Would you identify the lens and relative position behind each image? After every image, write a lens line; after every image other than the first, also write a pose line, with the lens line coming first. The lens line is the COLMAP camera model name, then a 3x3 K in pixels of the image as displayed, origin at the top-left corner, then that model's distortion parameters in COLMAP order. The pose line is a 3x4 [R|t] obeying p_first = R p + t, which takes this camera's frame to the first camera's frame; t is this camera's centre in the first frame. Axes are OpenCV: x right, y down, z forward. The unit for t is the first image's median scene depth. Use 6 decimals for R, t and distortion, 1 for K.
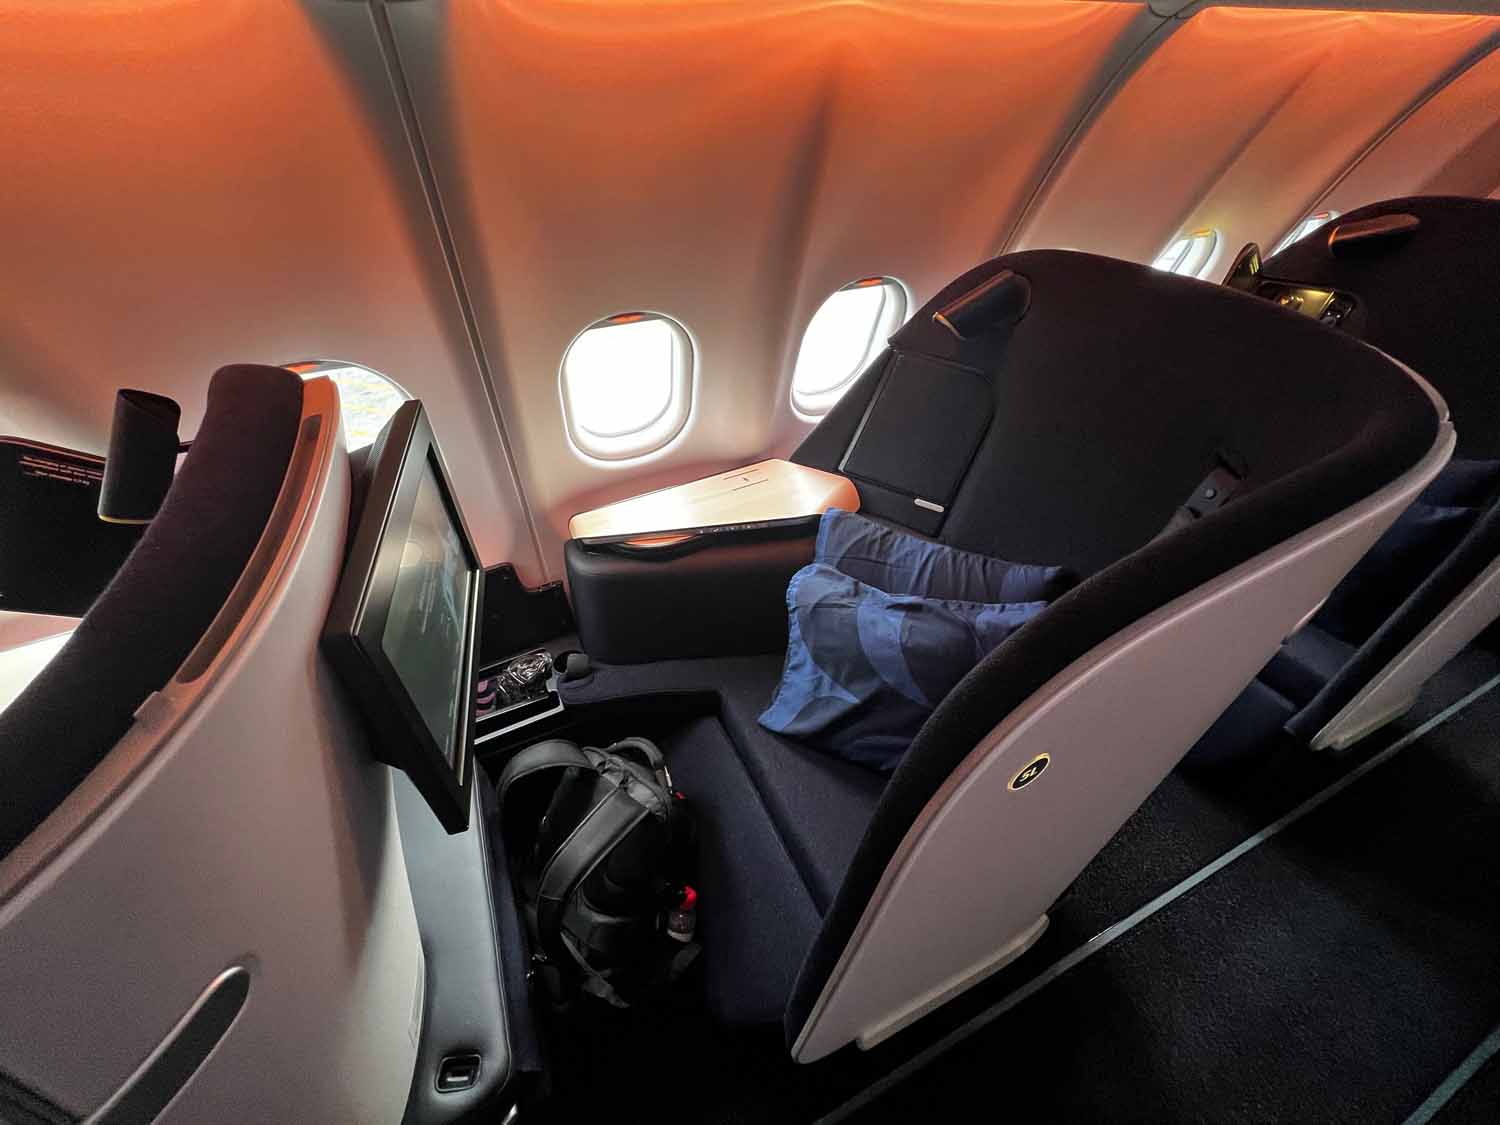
lens RADIAL K [[619.6, 0, 750.0], [0, 619.6, 562.5], [0, 0, 1]] dist [-0.002698, -0.000244]
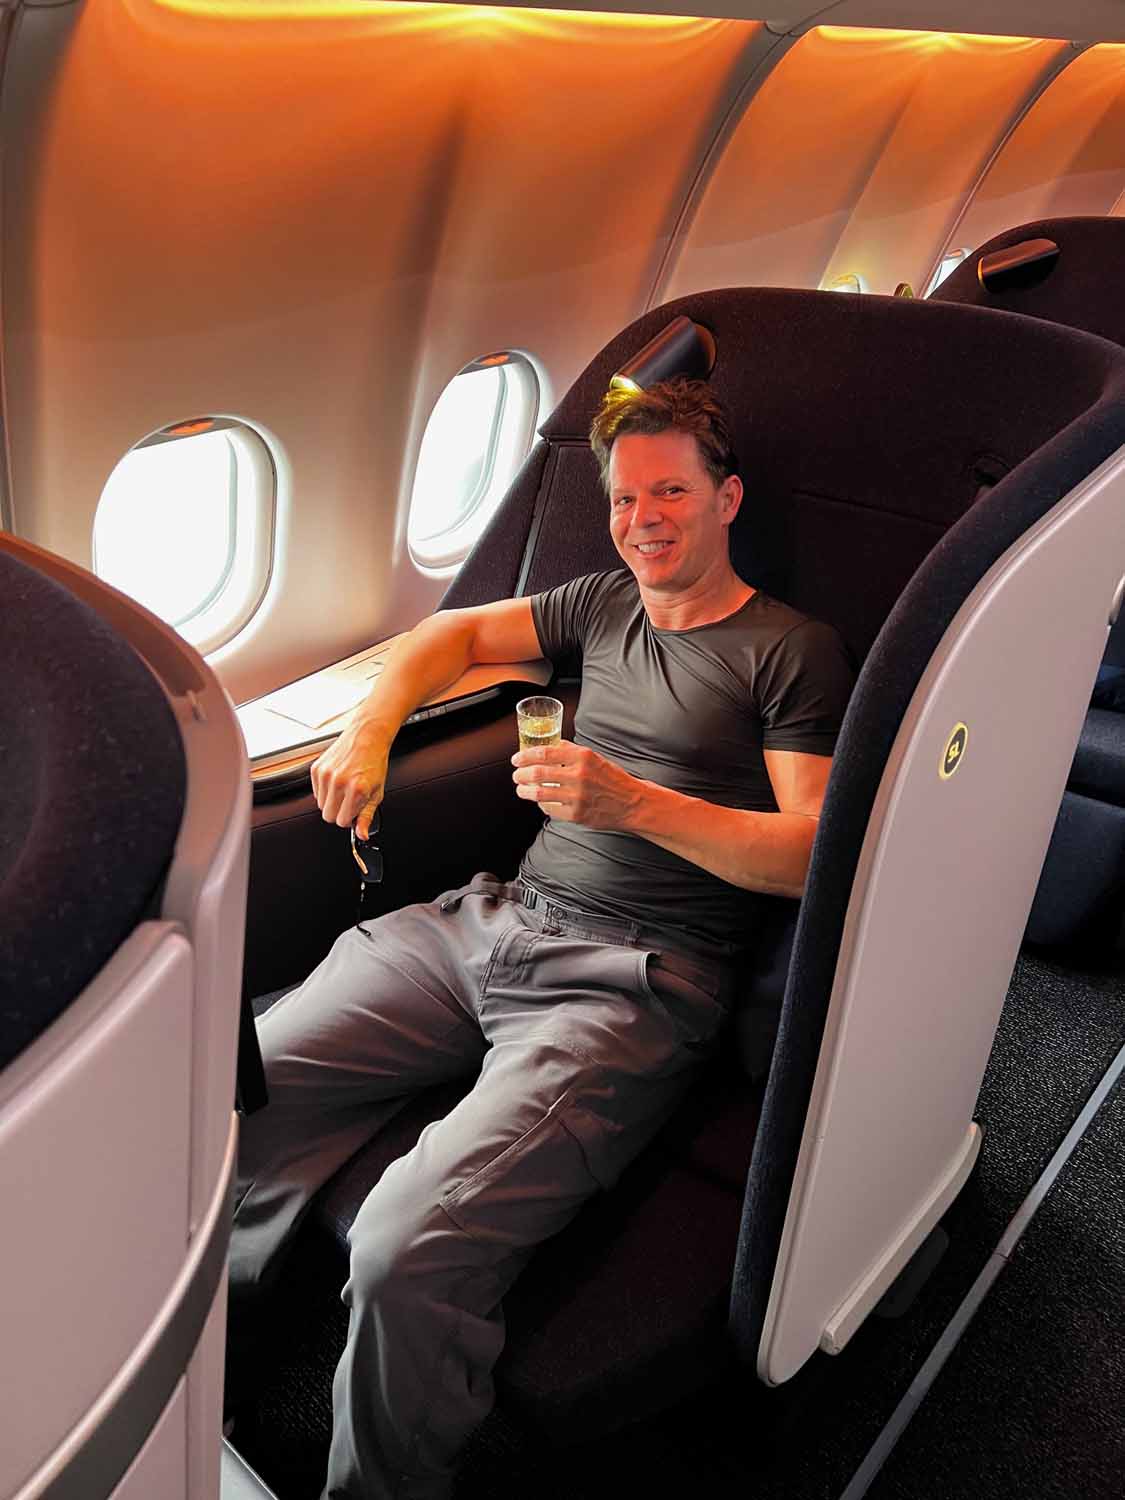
lens RADIAL K [[1197.3, 0, 562.5], [0, 1197.3, 750.0], [0, 0, 1]] dist [0.060740, -0.077129]
pose [[0.912677, -0.199774, 0.356526, -0.331507], [0.264186, 0.954000, -0.141735, 0.202807], [-0.311811, 0.223548, 0.923472, -0.218880]]
